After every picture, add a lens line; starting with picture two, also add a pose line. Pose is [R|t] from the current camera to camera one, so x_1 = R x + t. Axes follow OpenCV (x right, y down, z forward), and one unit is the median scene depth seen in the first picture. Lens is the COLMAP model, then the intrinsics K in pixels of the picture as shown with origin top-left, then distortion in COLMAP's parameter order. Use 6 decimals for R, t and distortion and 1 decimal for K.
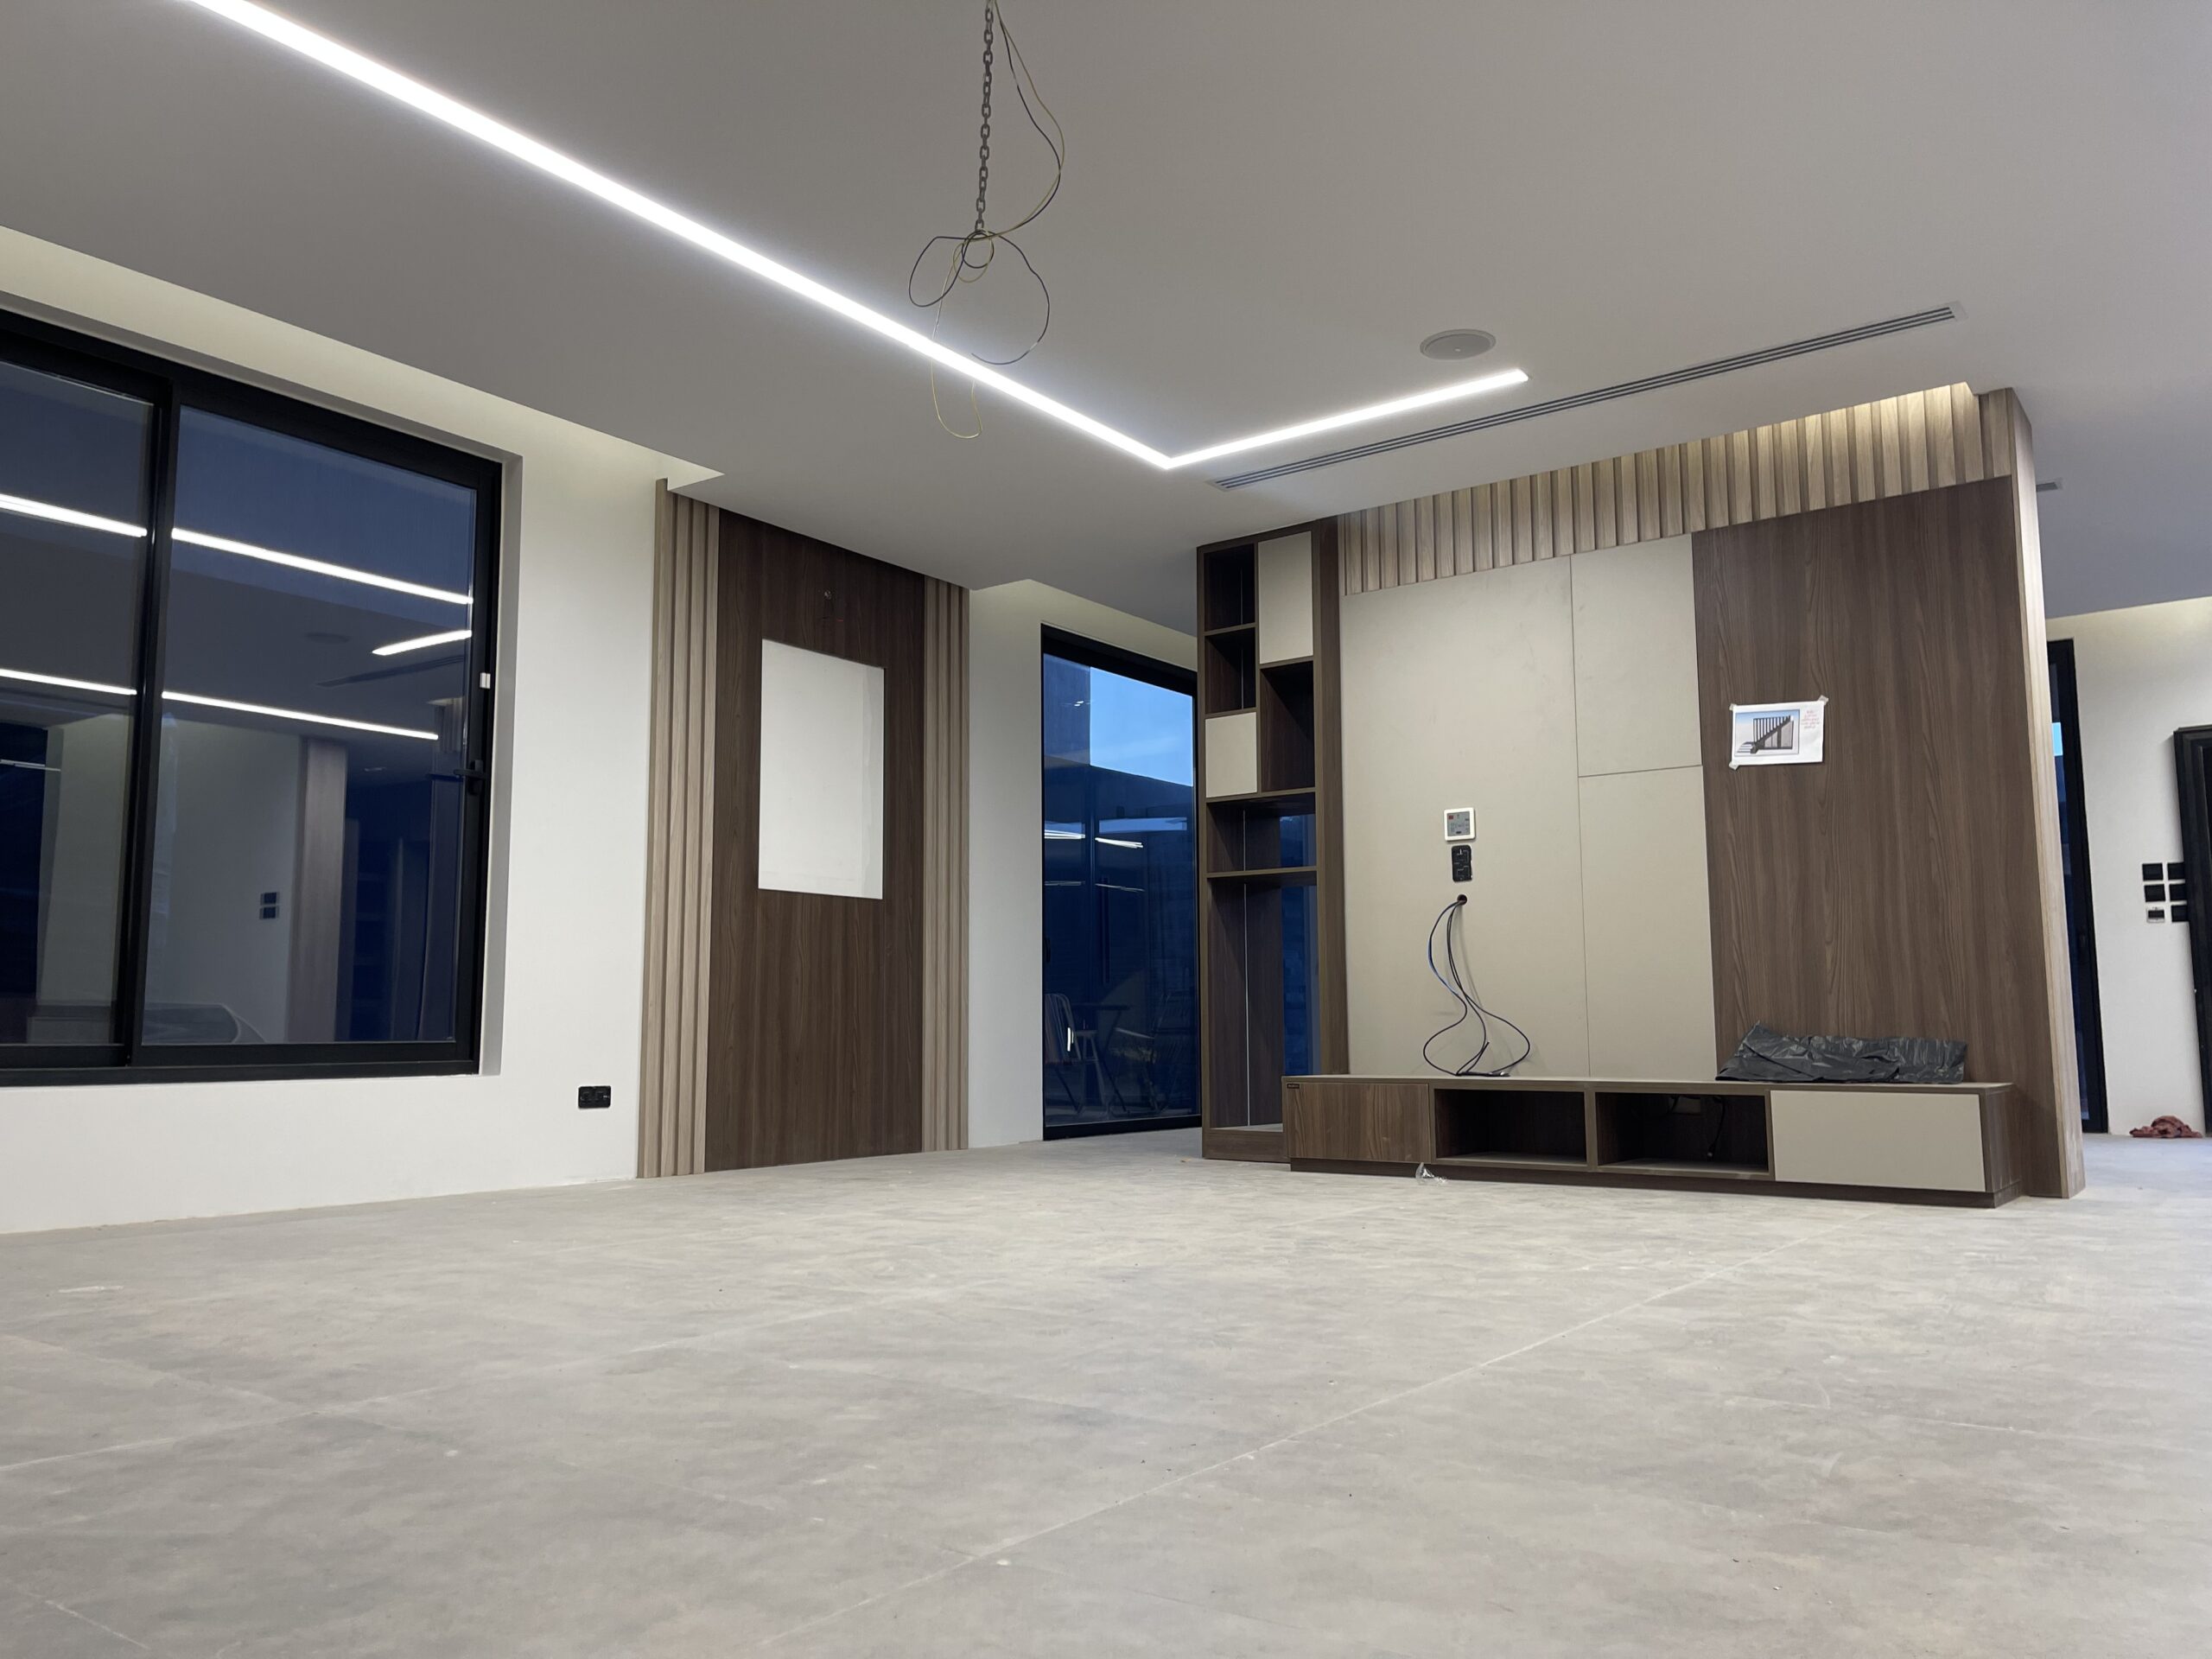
lens RADIAL K [[1686.0, 0, 1101.5], [0, 1686.0, 854.8], [0, 0, 1]] dist [0.079021, -0.093452]
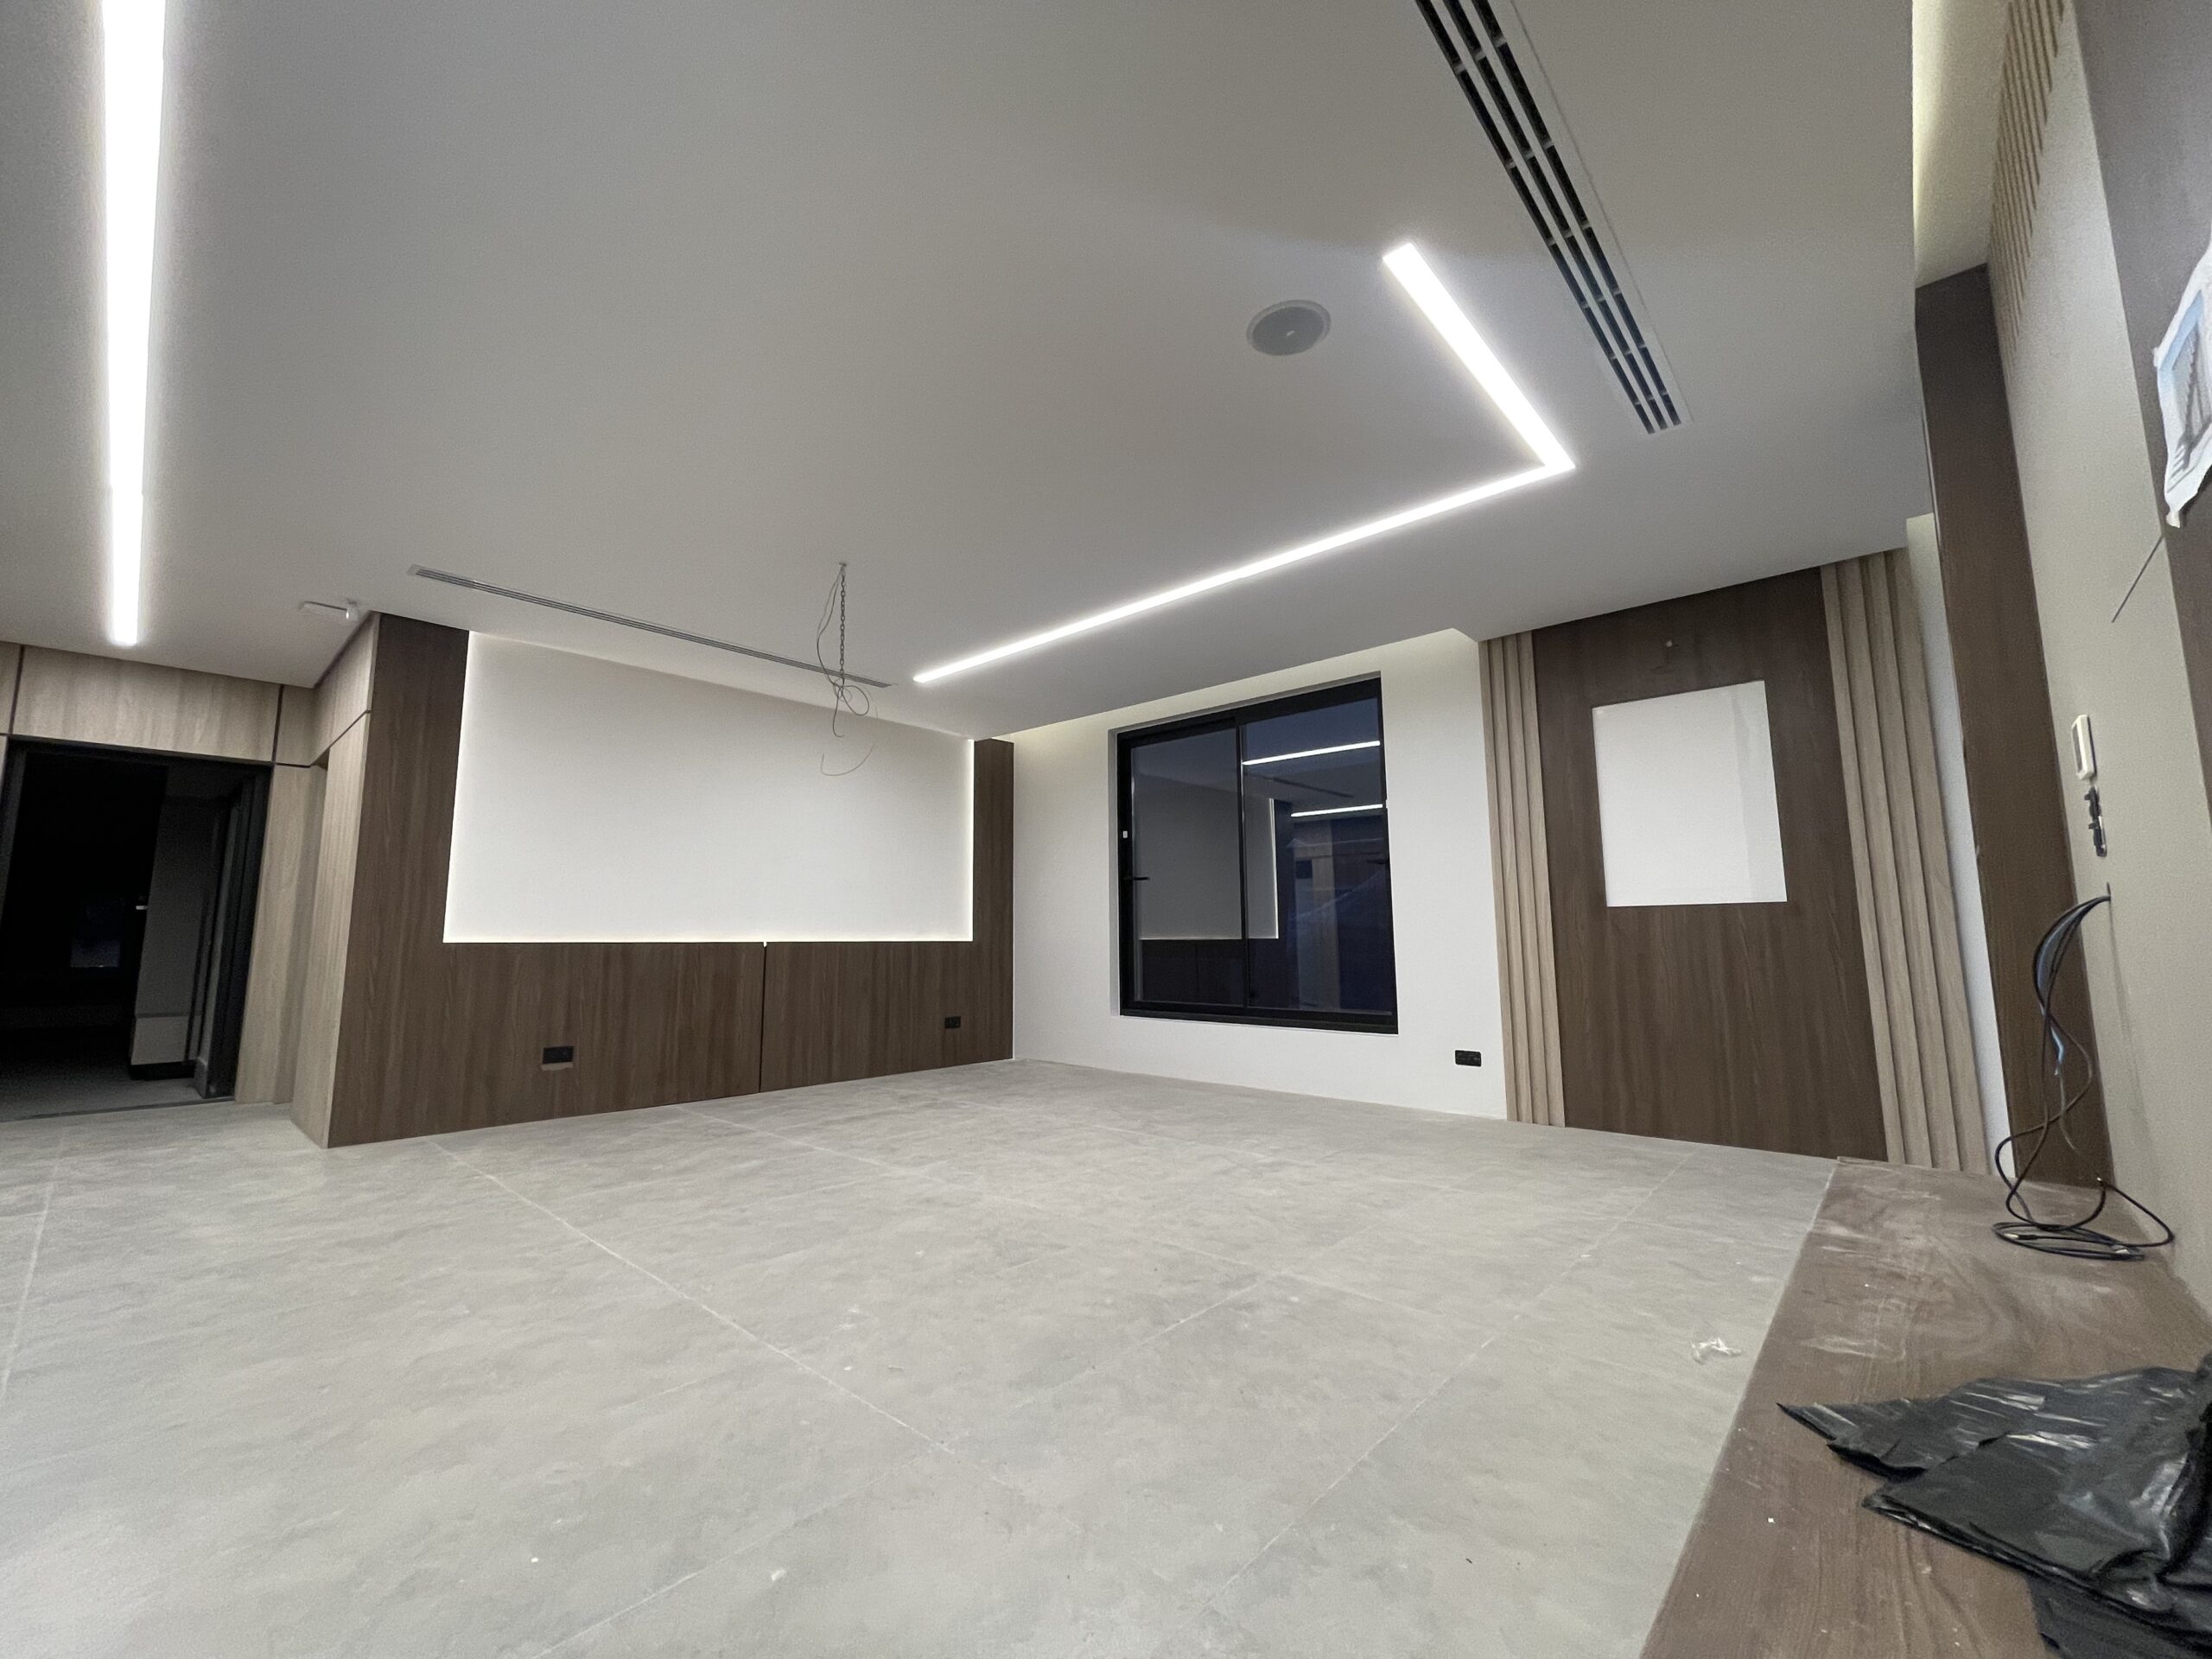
lens RADIAL K [[895.5, 0, 1106.0], [0, 895.5, 829.5], [0, 0, 1]] dist [-0.013058, -0.000396]
pose [[-0.107219, -0.109938, -0.988139, 0.525132], [0.121463, 0.984975, -0.122765, -0.000671], [0.986788, -0.133185, -0.092254, 0.743503]]
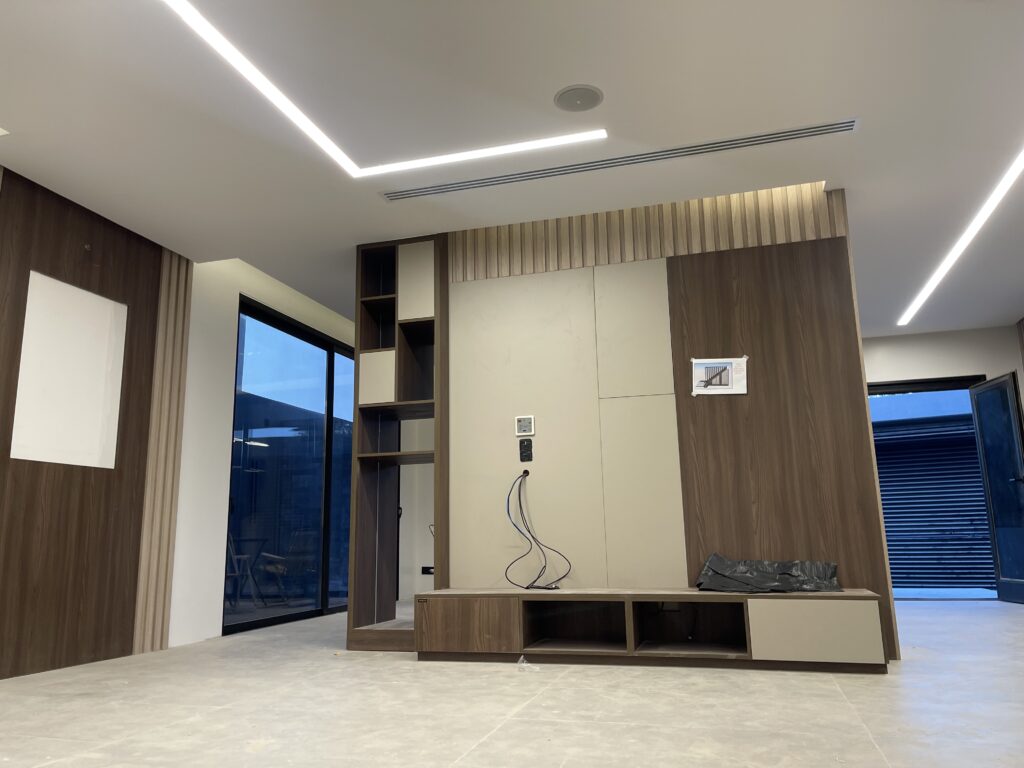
lens RADIAL K [[789.6, 0, 511.1], [0, 789.6, 379.1], [0, 0, 1]] dist [0.085237, -0.112716]
pose [[0.941625, 0.055009, 0.332139, -0.053185], [-0.022223, 0.994565, -0.101717, 0.014900], [-0.335929, 0.088398, 0.937730, 0.311908]]
